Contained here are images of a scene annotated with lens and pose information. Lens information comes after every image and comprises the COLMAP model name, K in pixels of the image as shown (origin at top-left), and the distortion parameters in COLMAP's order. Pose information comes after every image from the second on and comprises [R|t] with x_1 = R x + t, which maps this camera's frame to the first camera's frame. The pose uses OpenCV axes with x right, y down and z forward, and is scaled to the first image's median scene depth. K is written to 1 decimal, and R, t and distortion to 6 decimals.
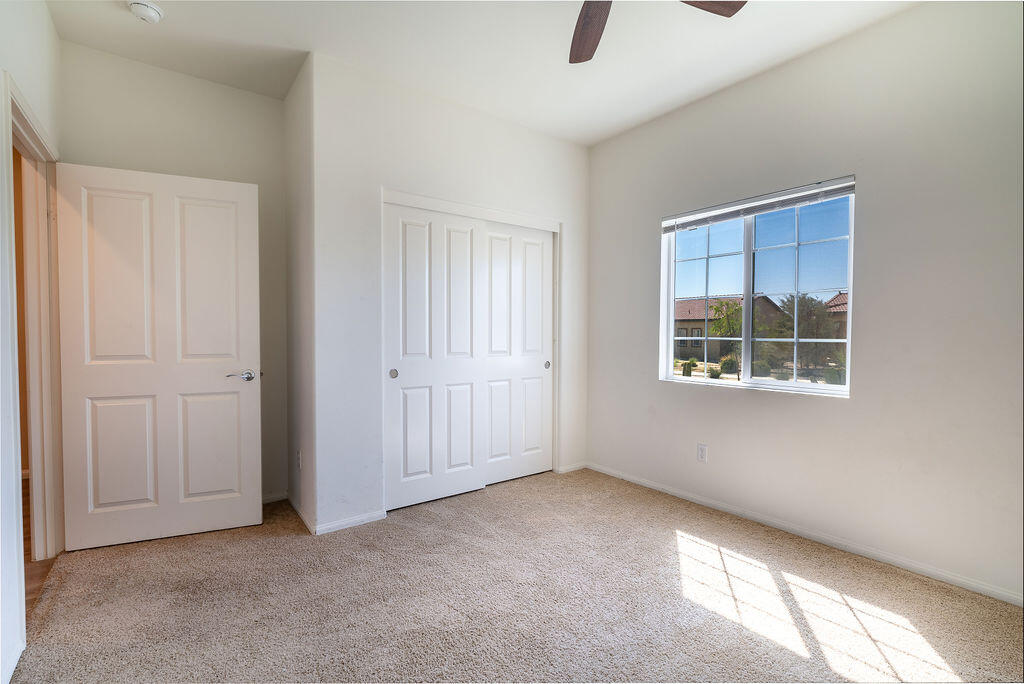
lens RADIAL K [[460.7, 0, 511.2], [0, 460.7, 344.3], [0, 0, 1]] dist [-0.002700, 0.000118]
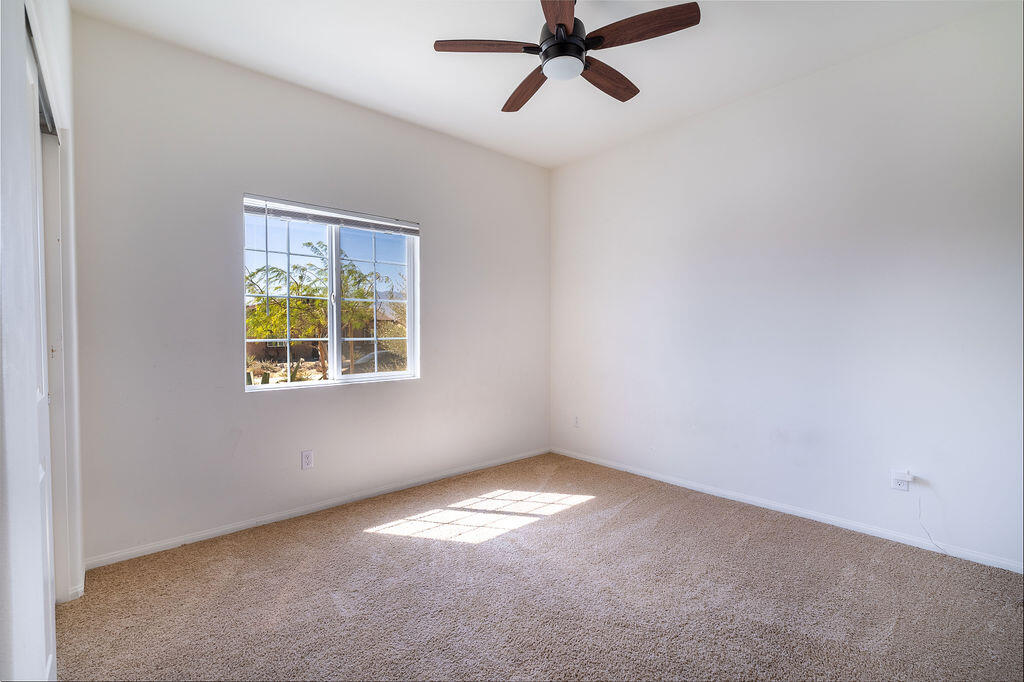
lens RADIAL K [[460.7, 0, 511.2], [0, 460.7, 343.3], [0, 0, 1]] dist [-0.002700, 0.000118]
pose [[-0.078349, -0.027988, 0.996533, -0.630046], [0.029627, 0.999099, 0.030390, -0.023933], [-0.996486, 0.031906, -0.077450, 0.720075]]
